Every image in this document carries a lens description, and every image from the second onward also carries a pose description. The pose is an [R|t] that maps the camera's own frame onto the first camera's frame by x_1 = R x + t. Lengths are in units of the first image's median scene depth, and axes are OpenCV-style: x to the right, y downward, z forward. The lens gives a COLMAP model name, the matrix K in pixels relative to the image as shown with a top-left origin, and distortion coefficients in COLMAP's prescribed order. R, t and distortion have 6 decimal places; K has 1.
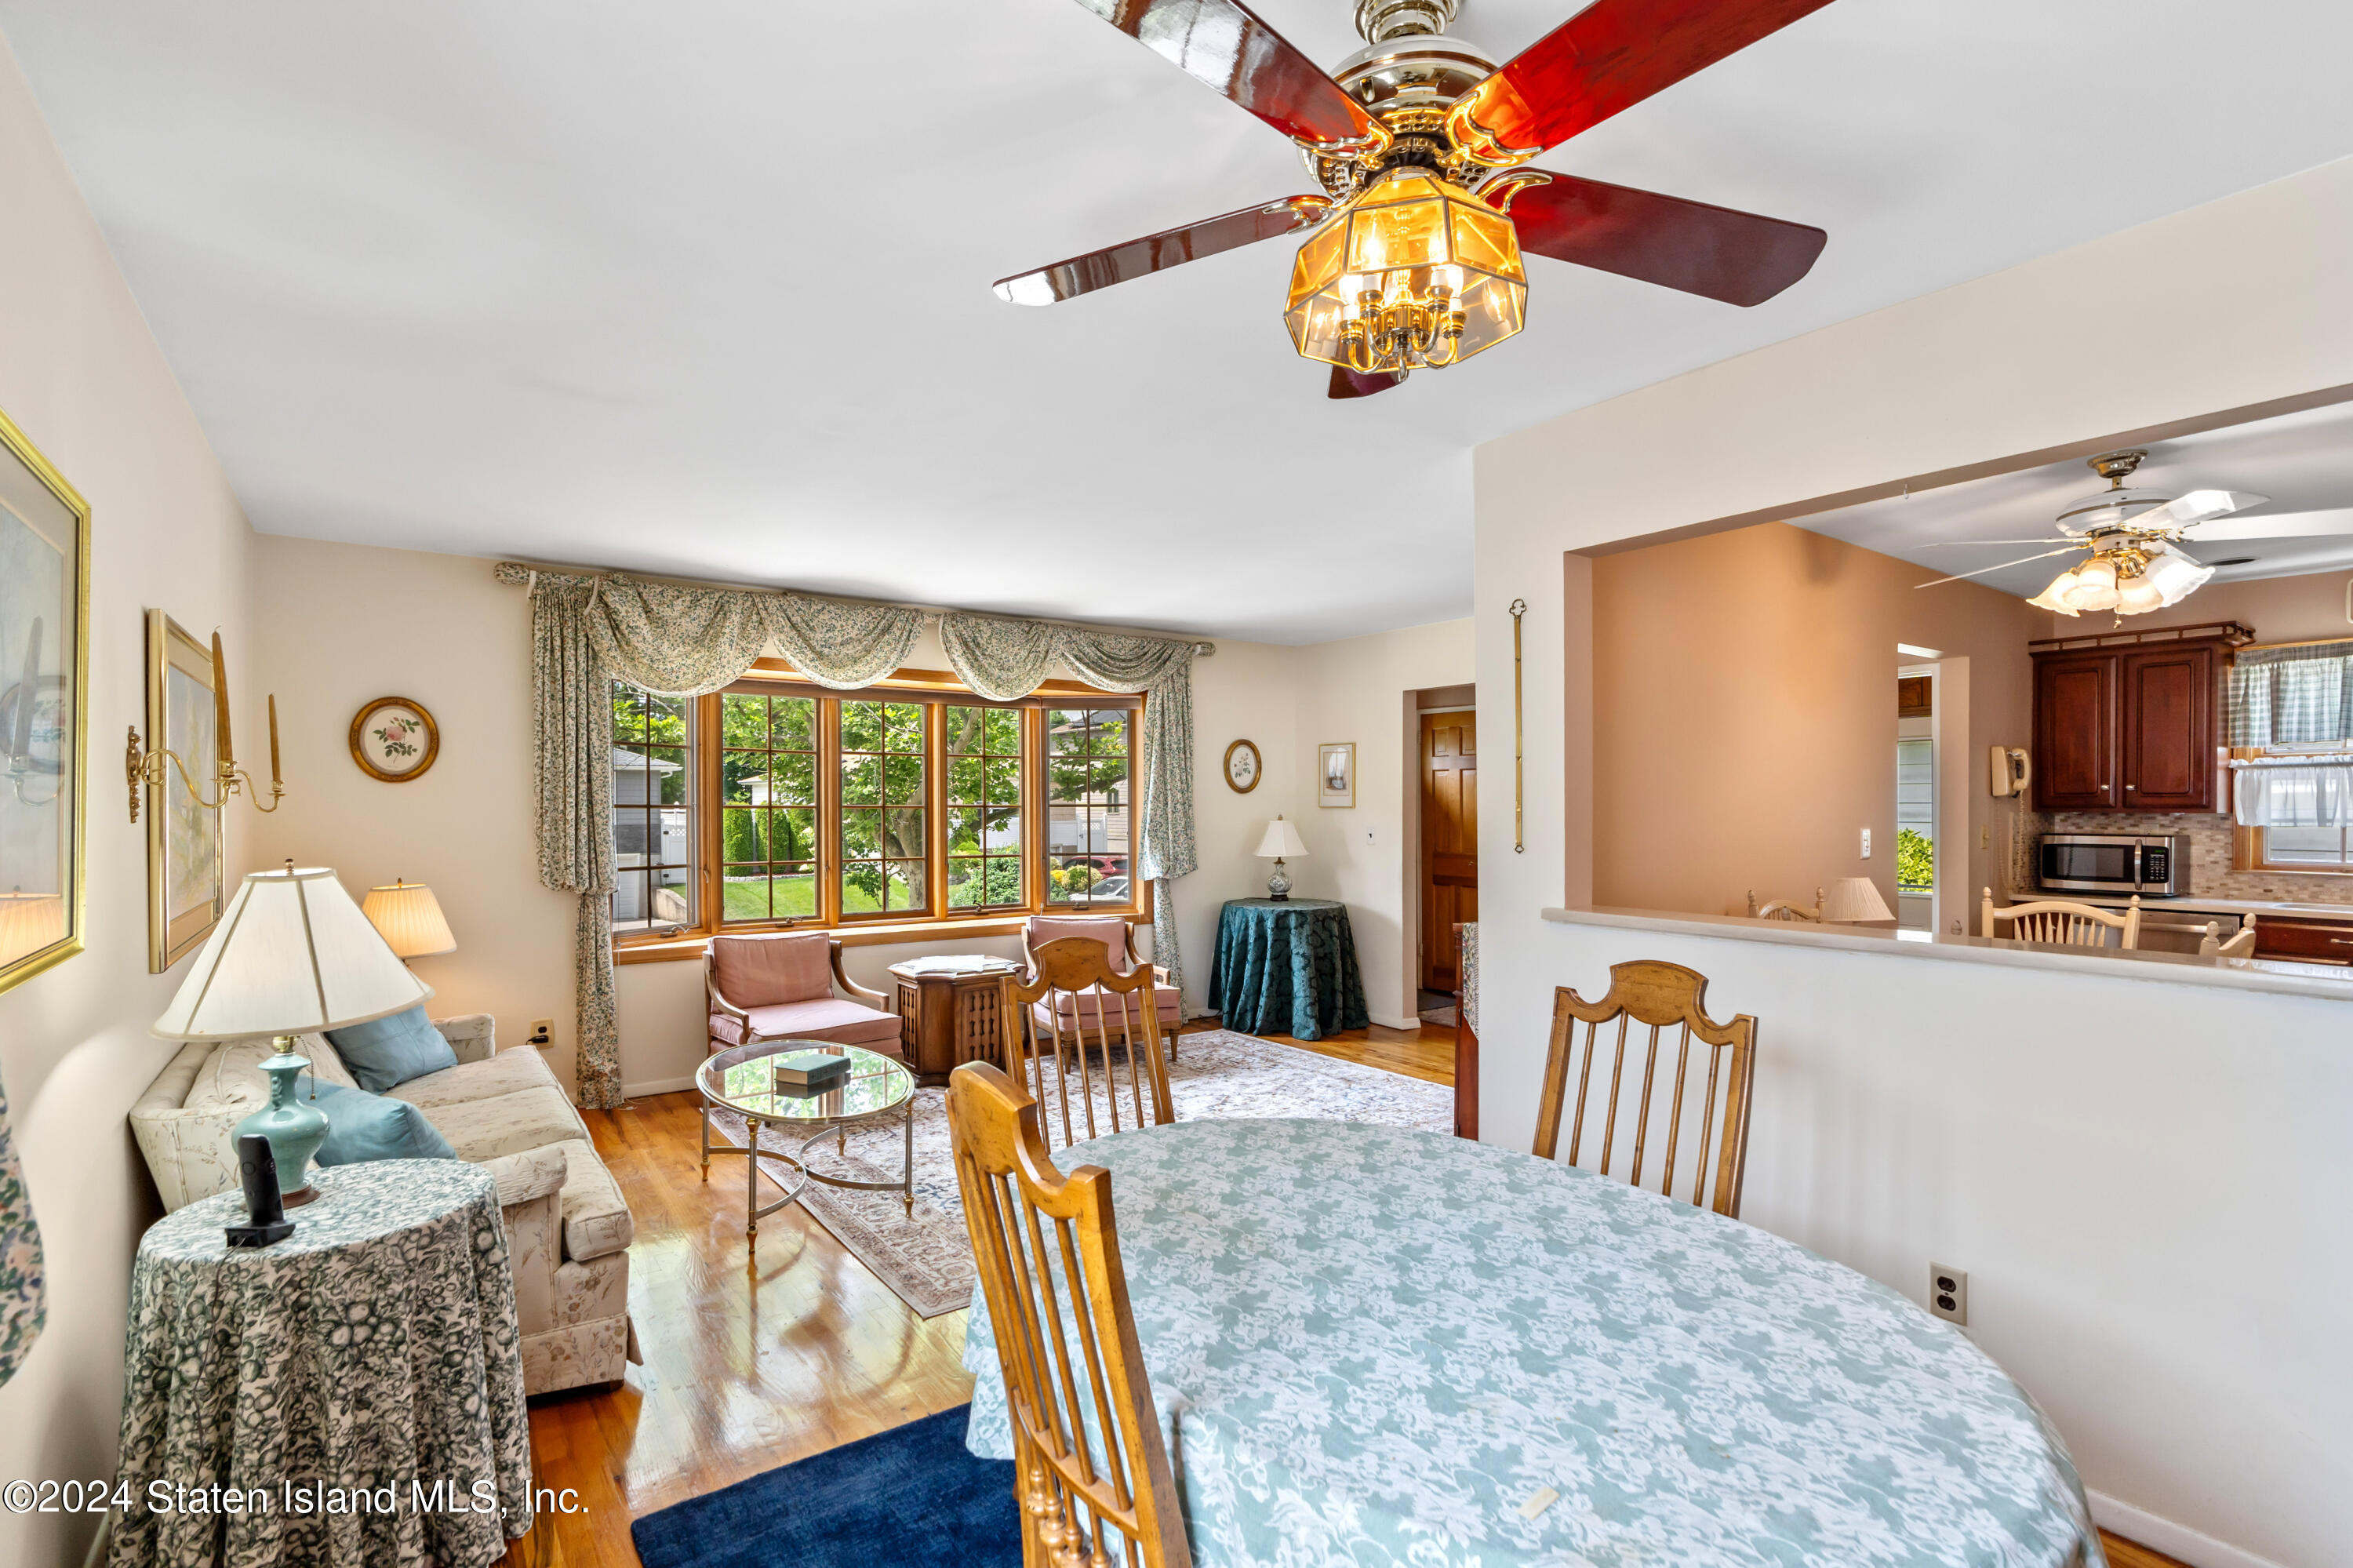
lens RADIAL K [[1157.1, 0, 1165.8], [0, 1157.1, 826.1], [0, 0, 1]] dist [0.002182, 0.000200]
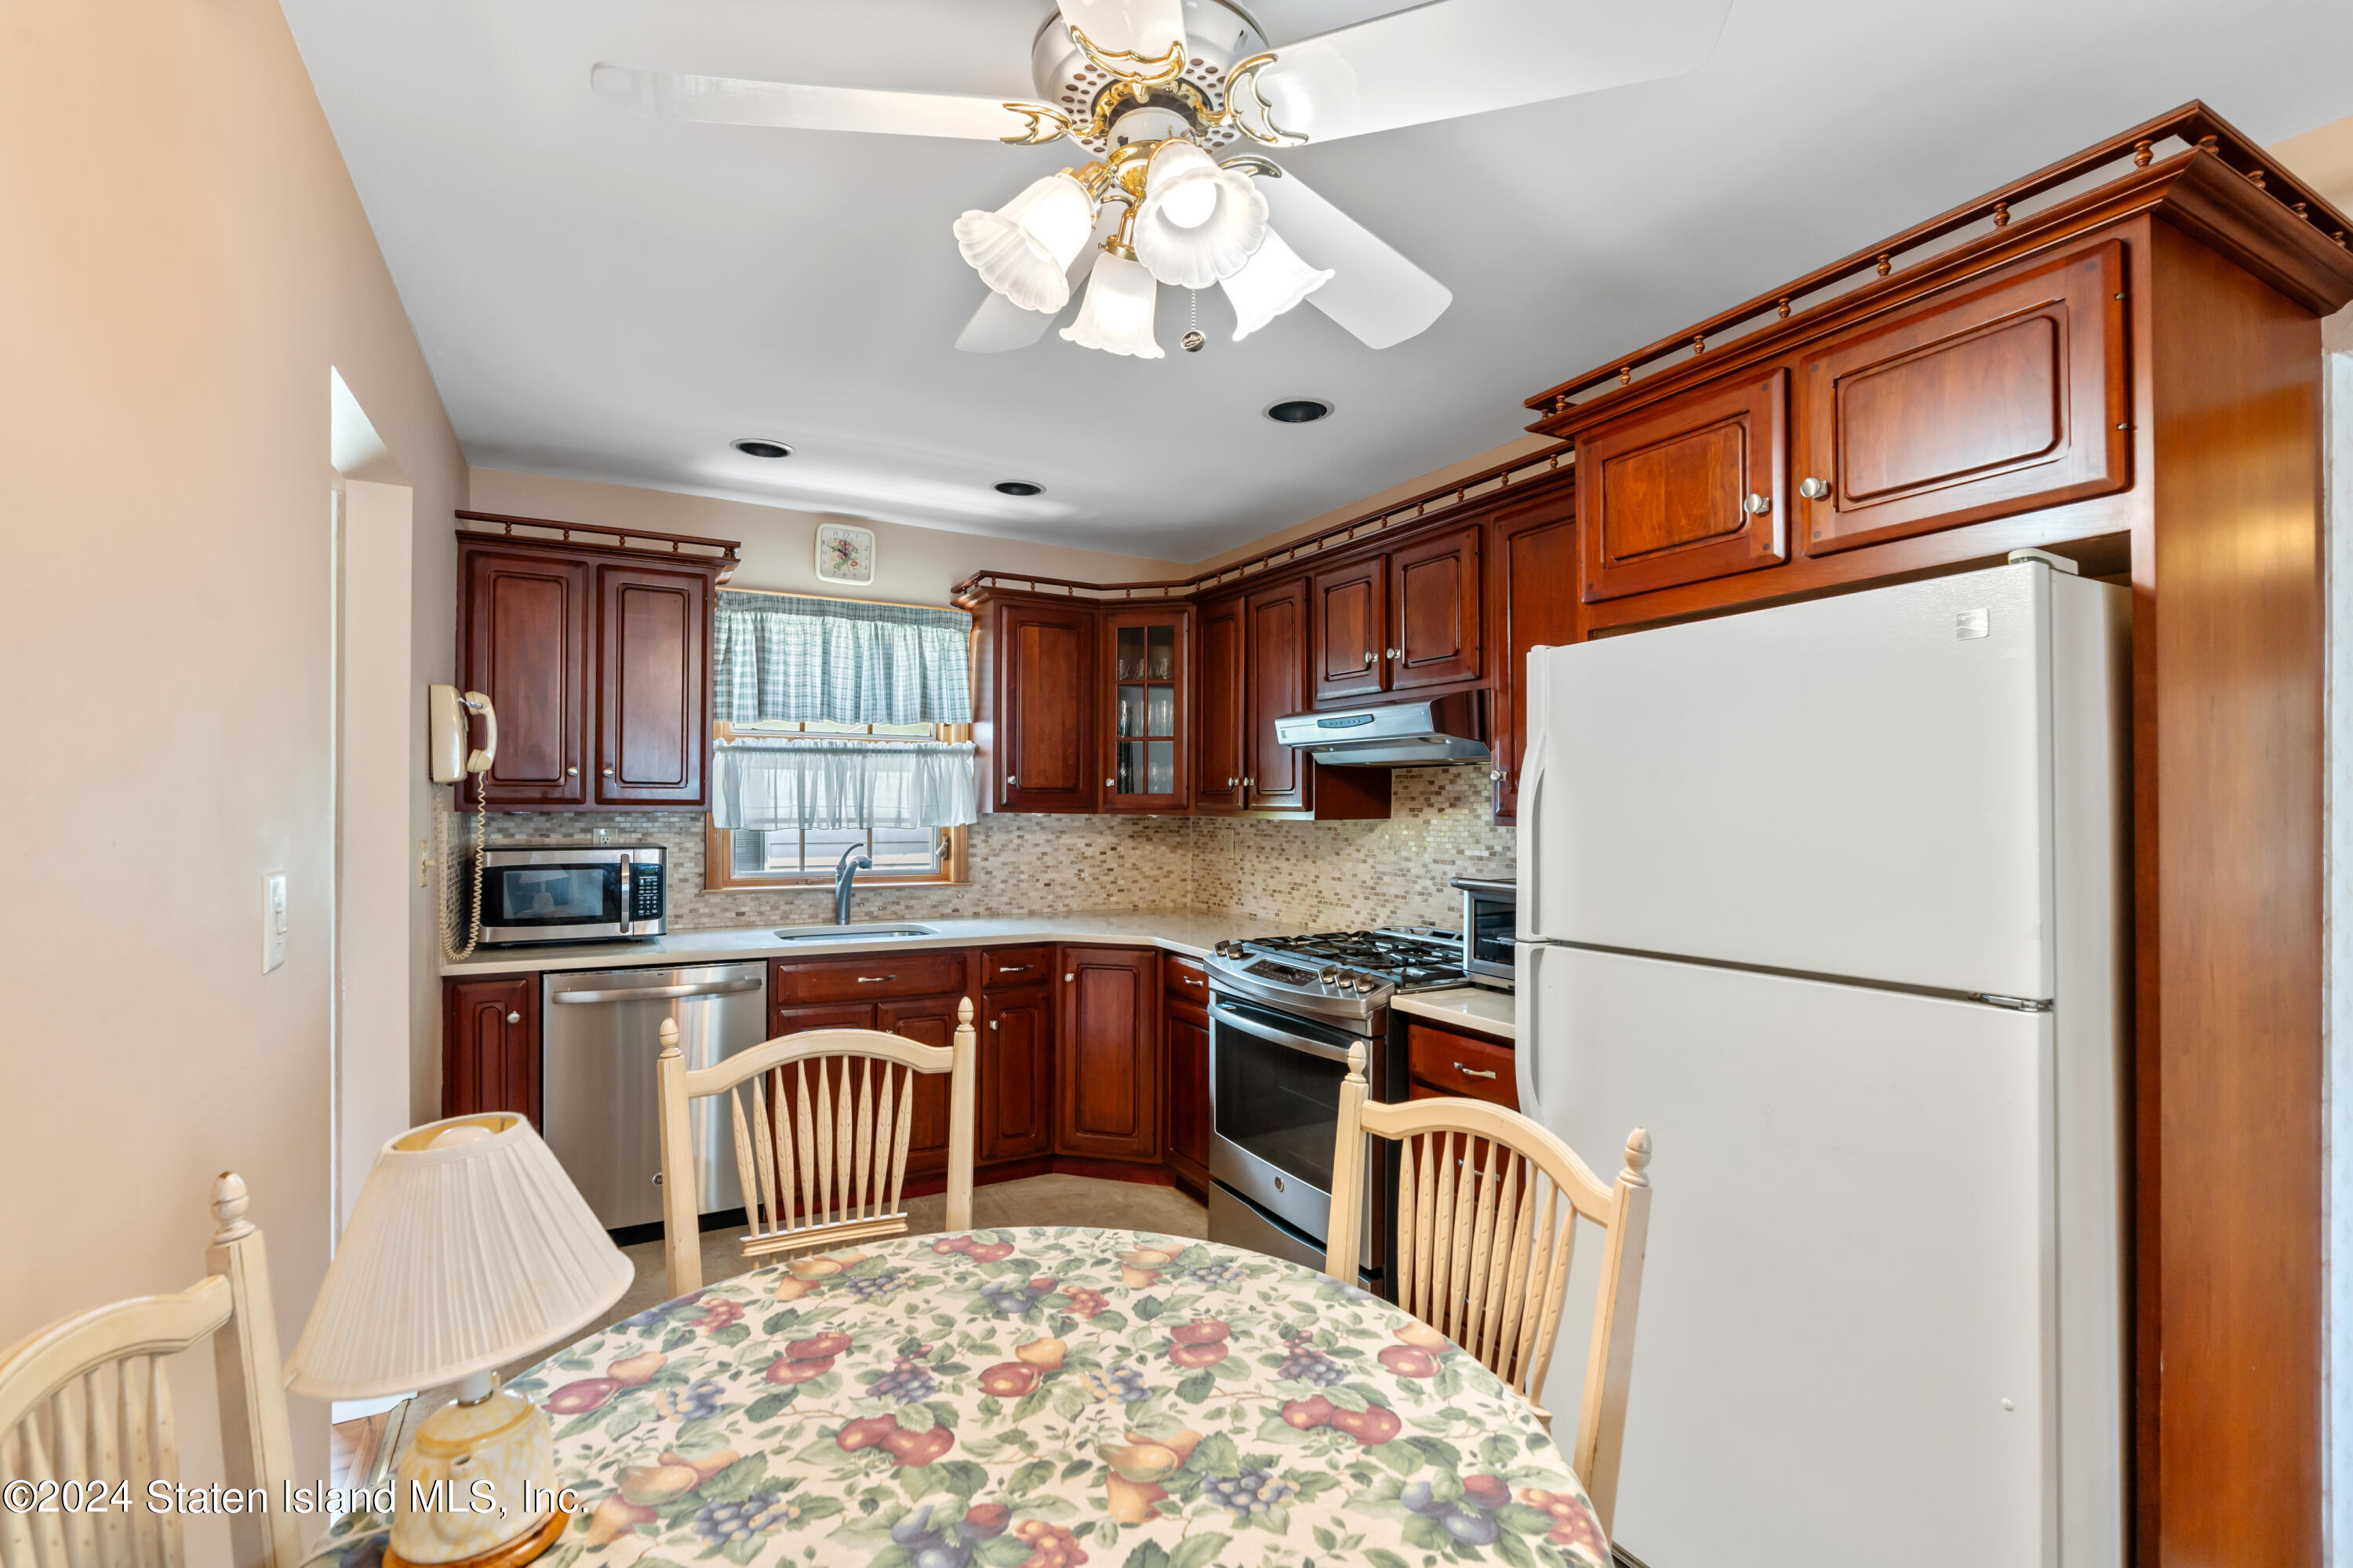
lens RADIAL K [[1058.7, 0, 1172.6], [0, 1058.7, 786.8], [0, 0, 1]] dist [-0.009753, 0.003946]
pose [[0.147629, 0.014707, 0.988933, 0.312466], [0.009563, 0.999821, -0.016296, -0.013338], [-0.988997, 0.011863, 0.147462, 0.624182]]
